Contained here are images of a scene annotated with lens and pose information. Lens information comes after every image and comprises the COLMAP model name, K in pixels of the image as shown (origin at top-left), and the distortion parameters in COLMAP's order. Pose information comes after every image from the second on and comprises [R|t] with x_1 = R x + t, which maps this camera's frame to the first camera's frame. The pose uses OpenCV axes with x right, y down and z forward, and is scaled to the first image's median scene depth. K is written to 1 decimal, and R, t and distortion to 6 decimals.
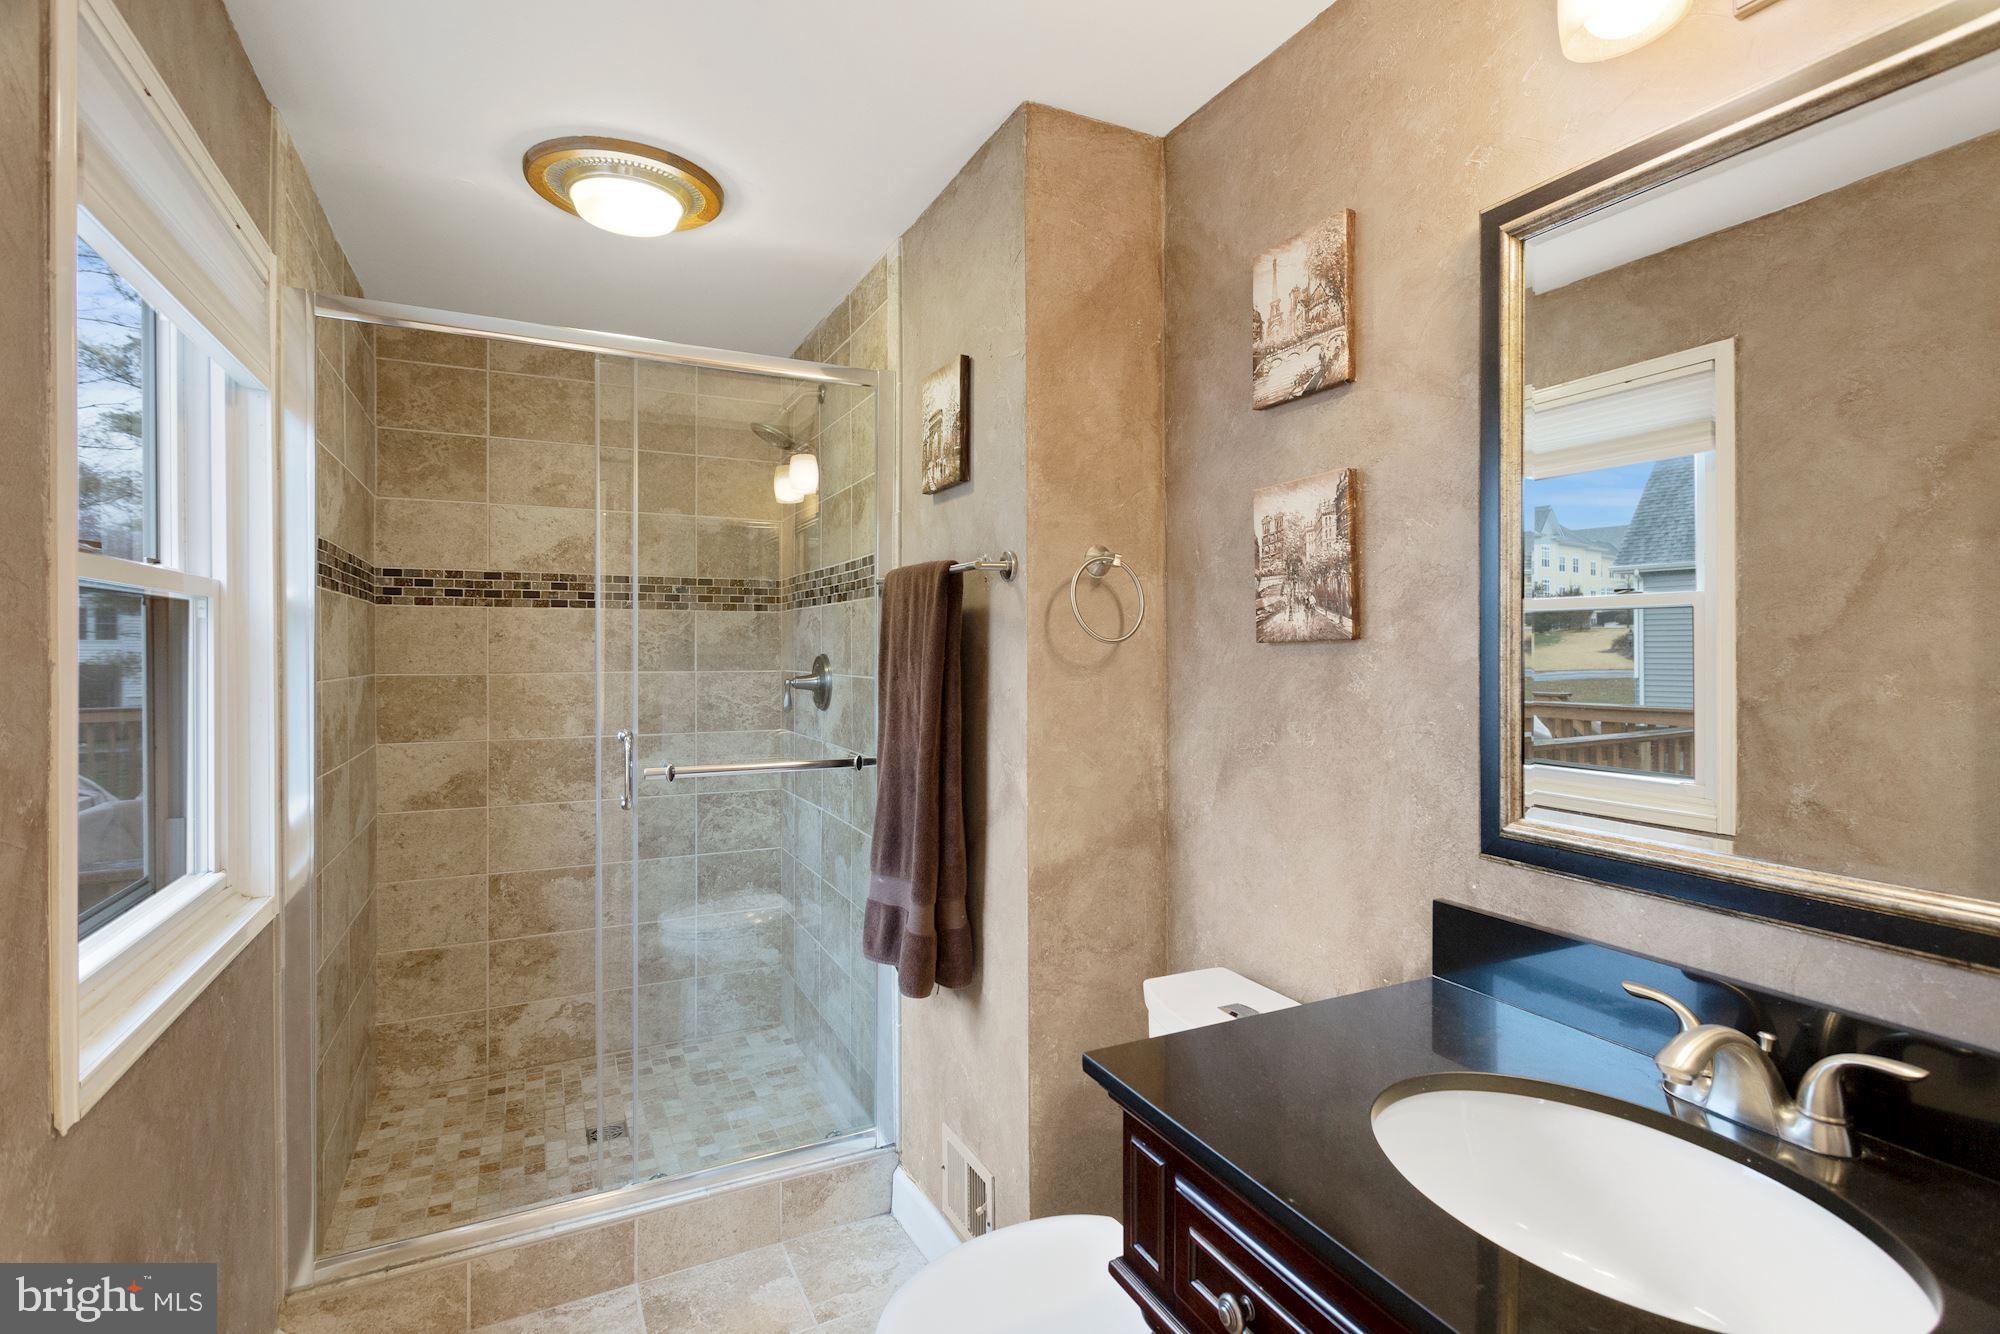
lens RADIAL K [[961.6, 0, 998.1], [0, 961.6, 654.7], [0, 0, 1]] dist [-0.002228, 0.001194]
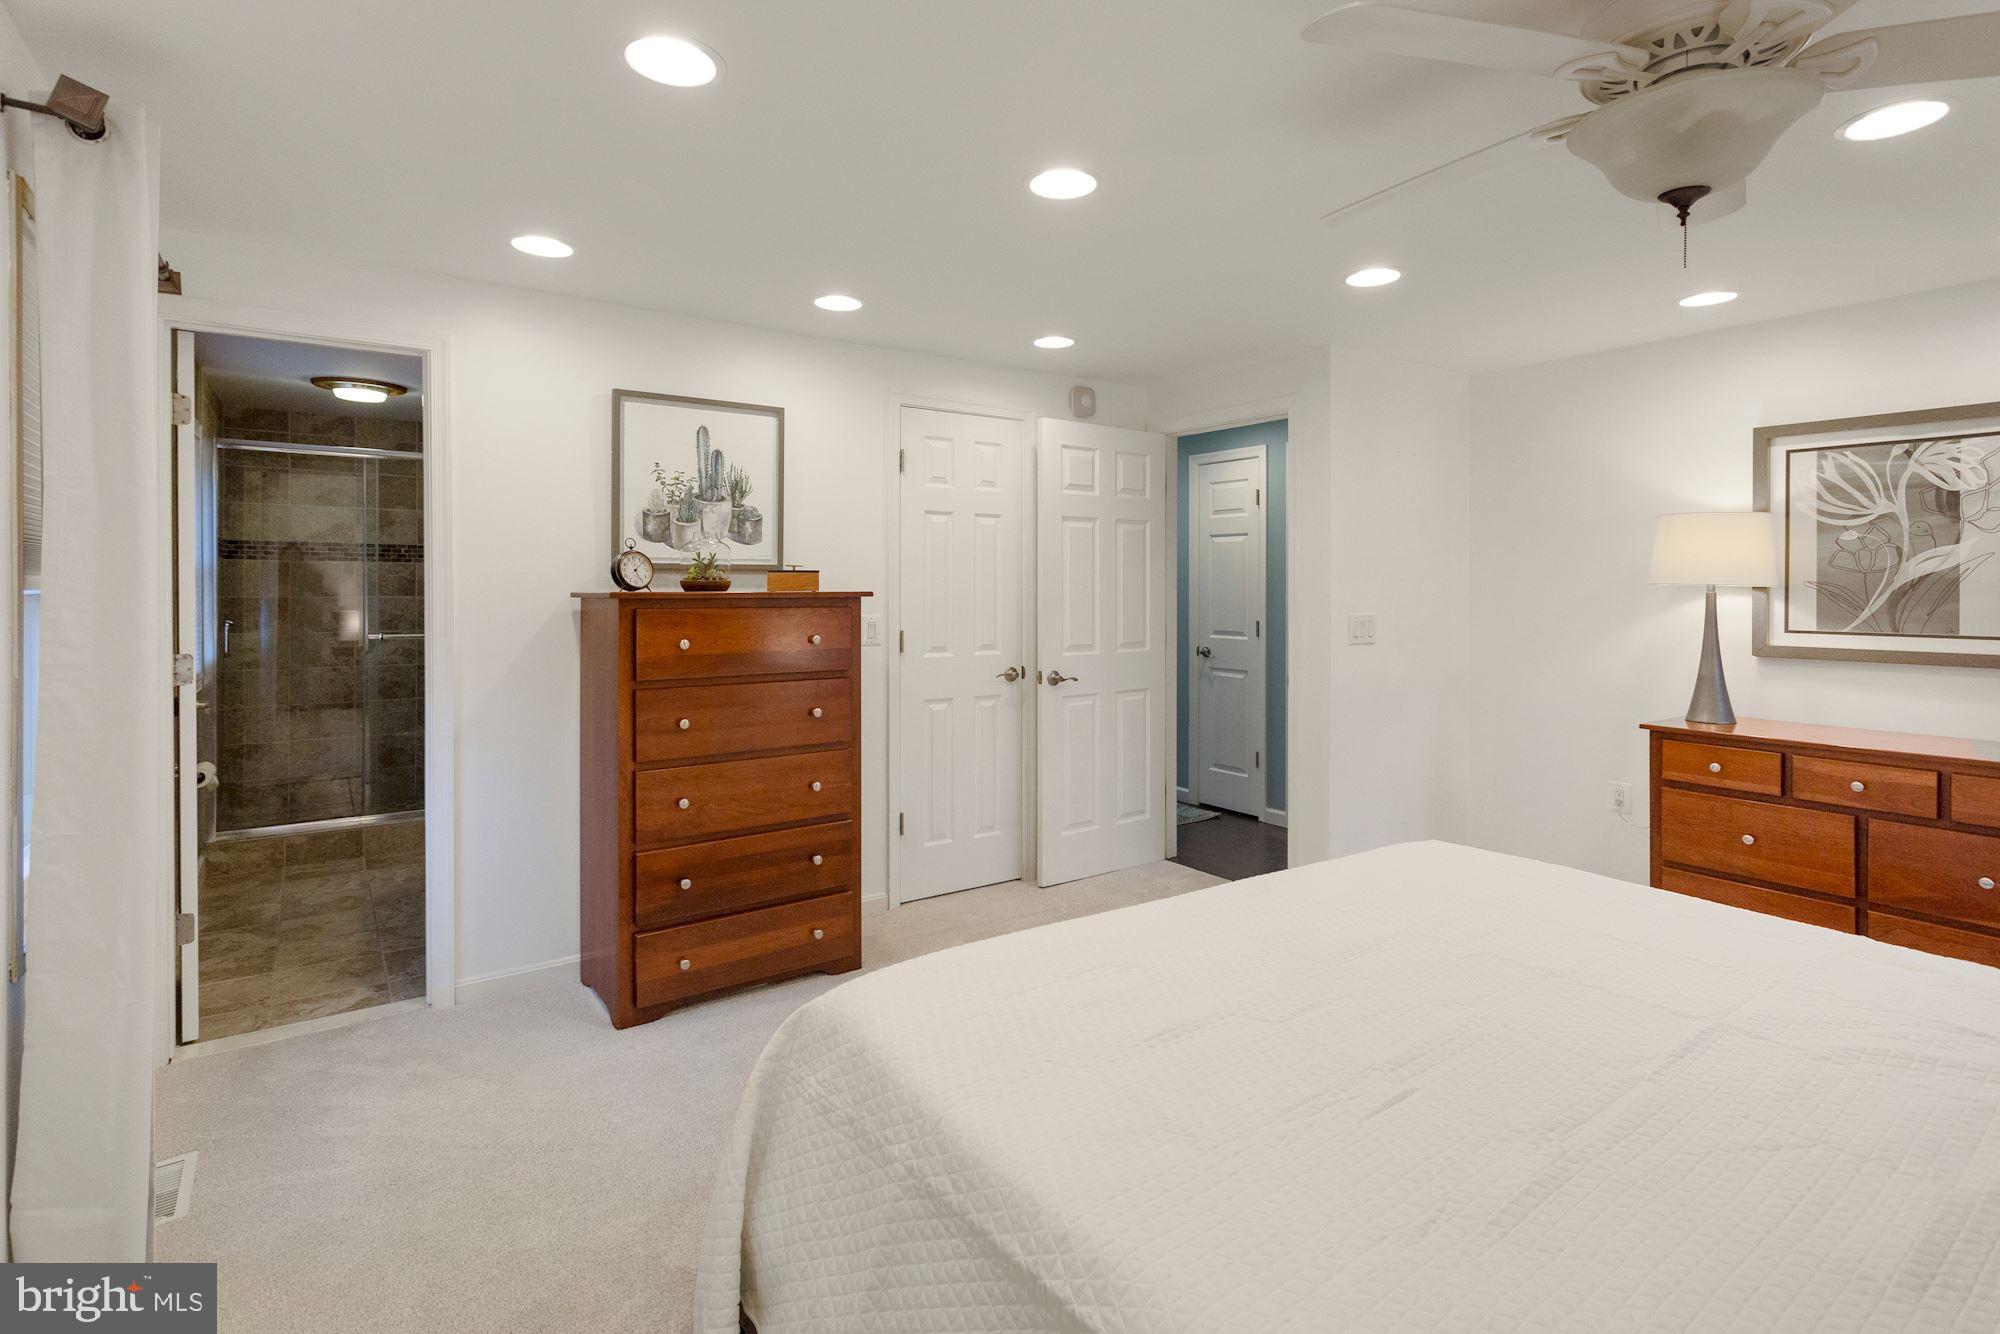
lens RADIAL K [[961.6, 0, 1005.8], [0, 961.6, 584.2], [0, 0, 1]] dist [-0.002228, 0.001194]
pose [[0.985355, 0.001194, 0.170511, 0.496816], [0.000117, 0.999971, -0.007680, 0.009386], [-0.170516, 0.007587, 0.985326, -1.024245]]
